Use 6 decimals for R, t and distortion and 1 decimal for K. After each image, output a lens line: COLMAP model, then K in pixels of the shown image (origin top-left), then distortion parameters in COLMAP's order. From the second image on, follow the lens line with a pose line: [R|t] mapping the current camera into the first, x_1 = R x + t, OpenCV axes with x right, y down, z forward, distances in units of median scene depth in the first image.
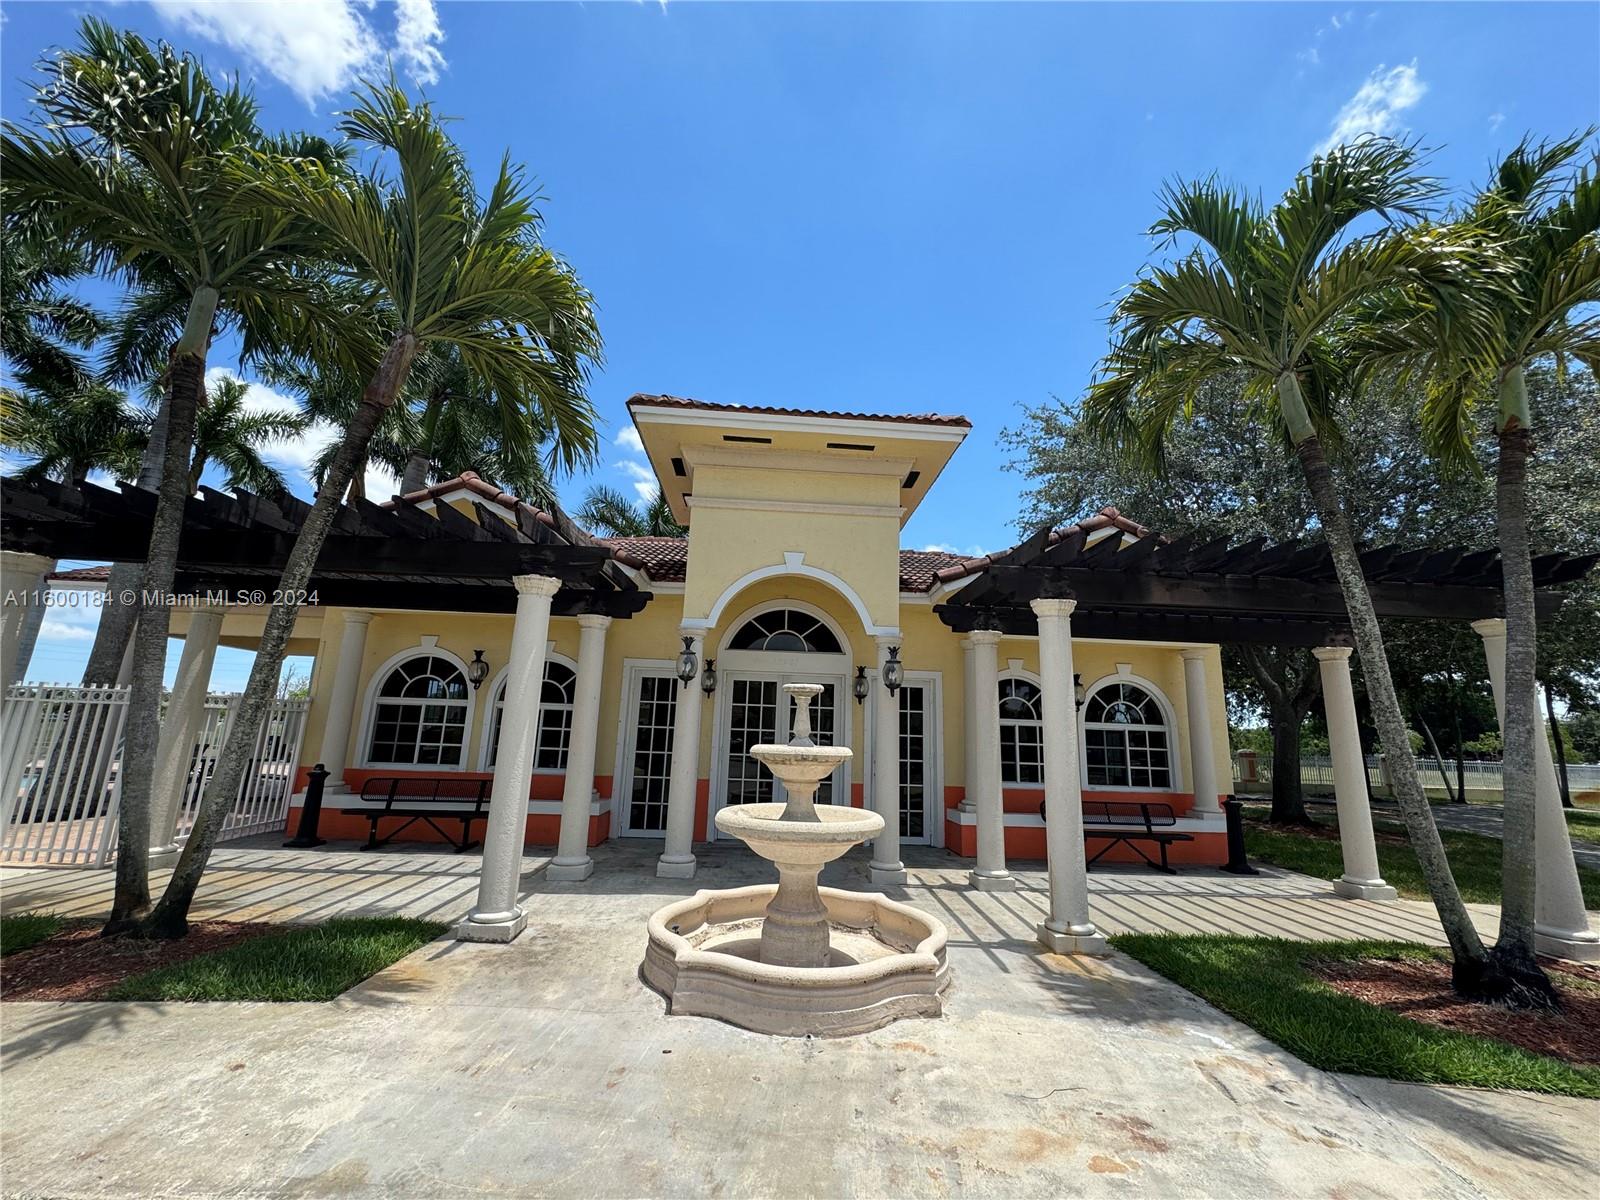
lens RADIAL K [[642.0, 0, 800.0], [0, 642.0, 600.0], [0, 0, 1]] dist [-0.000720, -0.000011]
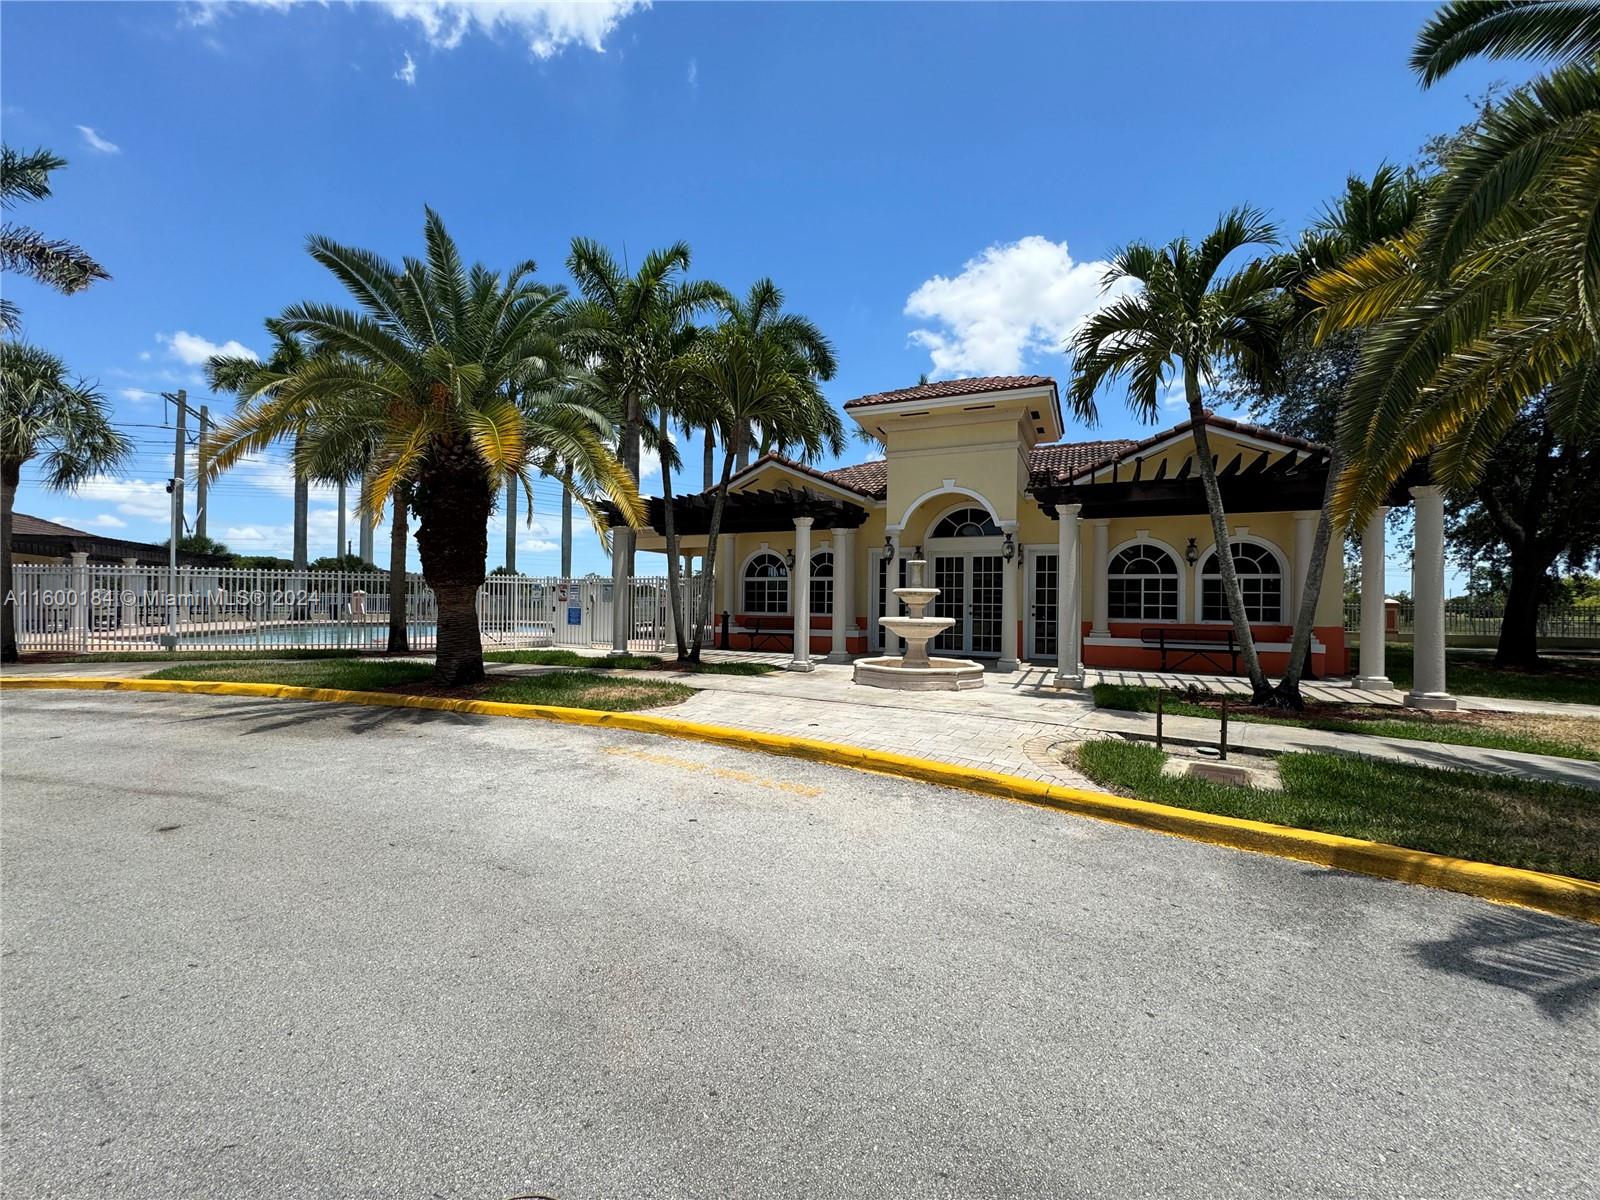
lens RADIAL K [[642.0, 0, 800.0], [0, 642.0, 600.0], [0, 0, 1]] dist [-0.000720, -0.000011]
pose [[0.886908, -0.025573, -0.461238, 0.355489], [0.113803, 0.979789, 0.164507, -0.075540], [0.447709, -0.198393, 0.871893, -0.587231]]
